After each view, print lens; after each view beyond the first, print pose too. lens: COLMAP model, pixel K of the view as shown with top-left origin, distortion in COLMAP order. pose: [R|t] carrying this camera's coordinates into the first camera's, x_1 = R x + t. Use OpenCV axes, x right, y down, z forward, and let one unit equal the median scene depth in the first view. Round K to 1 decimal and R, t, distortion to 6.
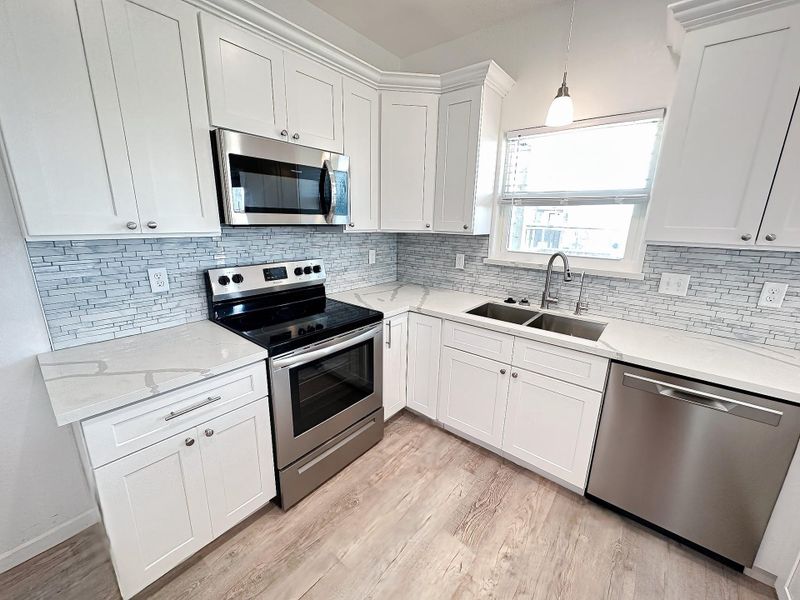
lens RADIAL K [[320.5, 0, 398.9], [0, 320.5, 299.8], [0, 0, 1]] dist [-0.000452, -0.000176]
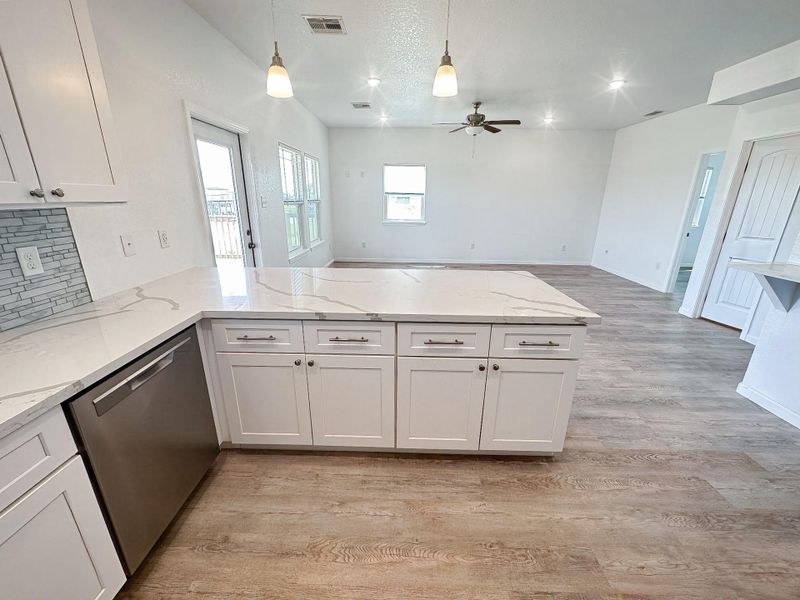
lens RADIAL K [[323.4, 0, 400.0], [0, 323.4, 300.0], [0, 0, 1]] dist [-0.000108, 0.000094]
pose [[-0.617699, -0.265152, 0.740367, -0.123617], [0.171339, 0.873453, 0.455766, -0.131816], [-0.767523, 0.408380, -0.494100, 0.607630]]
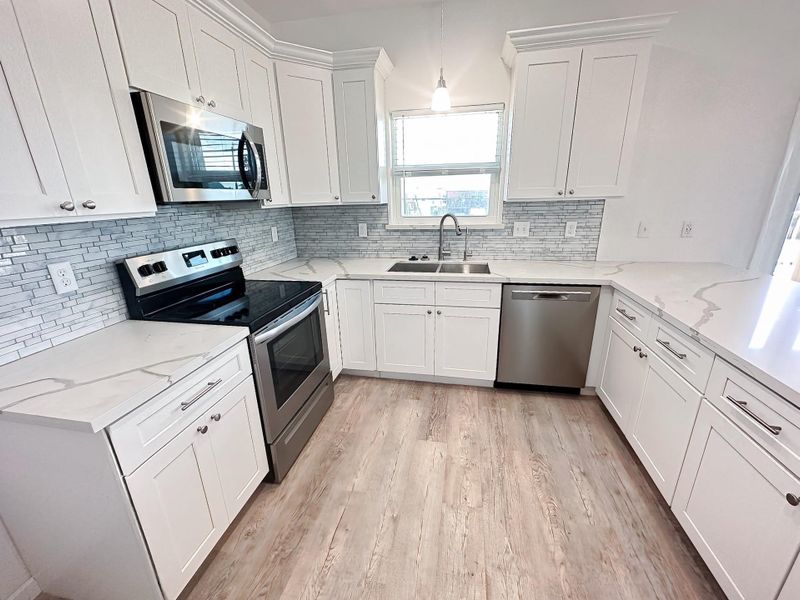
lens RADIAL K [[331.5, 0, 400.0], [0, 331.5, 300.0], [0, 0, 1]] dist [0.001179, 0.000017]
pose [[0.881009, -0.180552, 0.437292, -0.338003], [0.155050, 0.983455, 0.093676, 0.039972], [-0.446970, -0.014727, 0.894428, -0.102620]]
